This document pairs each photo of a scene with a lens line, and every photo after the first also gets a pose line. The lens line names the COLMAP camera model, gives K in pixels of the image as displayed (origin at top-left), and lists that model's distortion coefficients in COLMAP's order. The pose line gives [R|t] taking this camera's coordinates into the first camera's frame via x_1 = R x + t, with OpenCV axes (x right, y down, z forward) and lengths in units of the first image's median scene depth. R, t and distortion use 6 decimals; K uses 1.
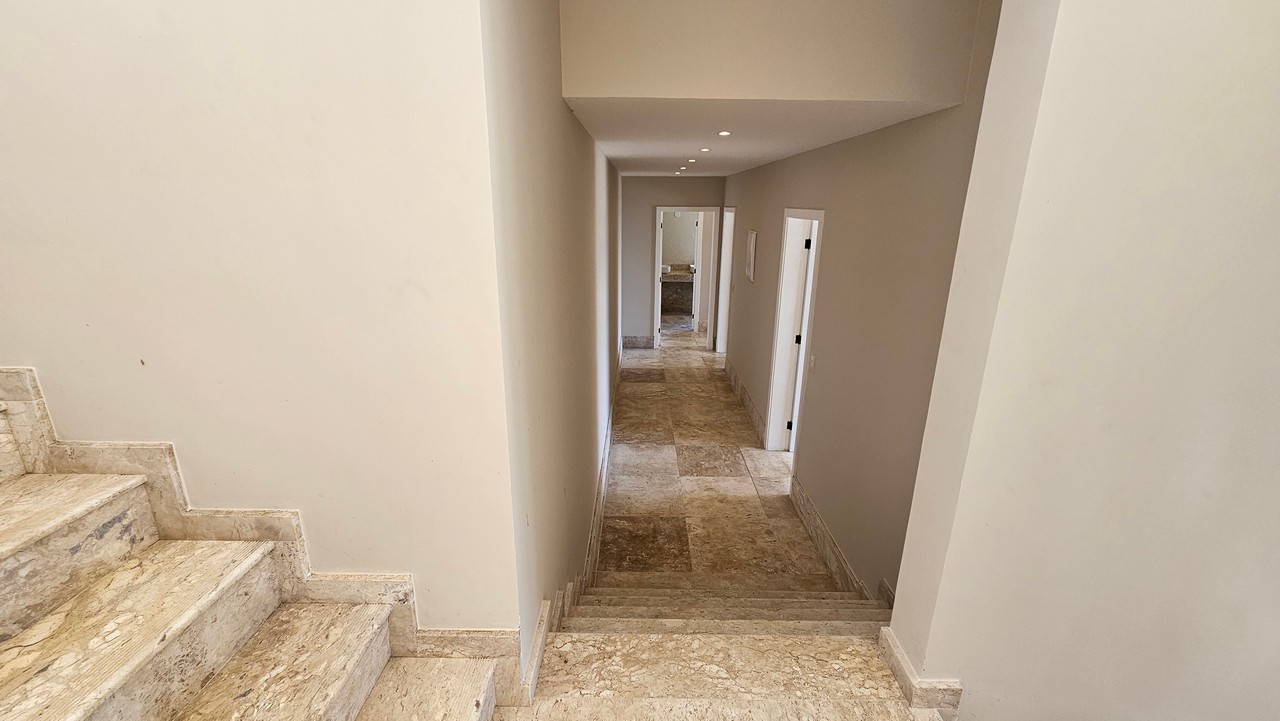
lens RADIAL K [[521.9, 0, 640.2], [0, 521.9, 358.3], [0, 0, 1]] dist [0.001160, -0.000841]
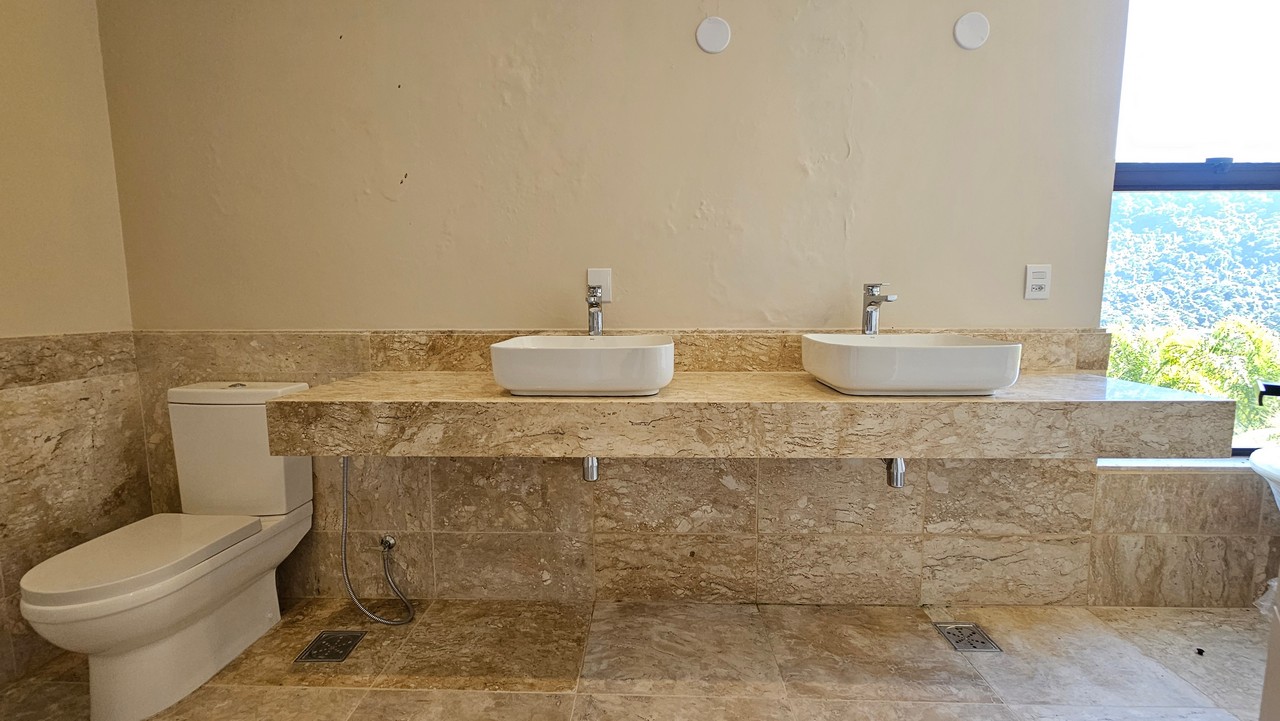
lens RADIAL K [[521.9, 0, 640.2], [0, 521.9, 358.3], [0, 0, 1]] dist [0.001160, -0.000841]
pose [[0.999558, -0.011270, -0.027508, 0.050669], [0.006349, 0.984933, -0.172822, -0.143277], [0.029041, 0.172571, 0.984569, 0.834605]]
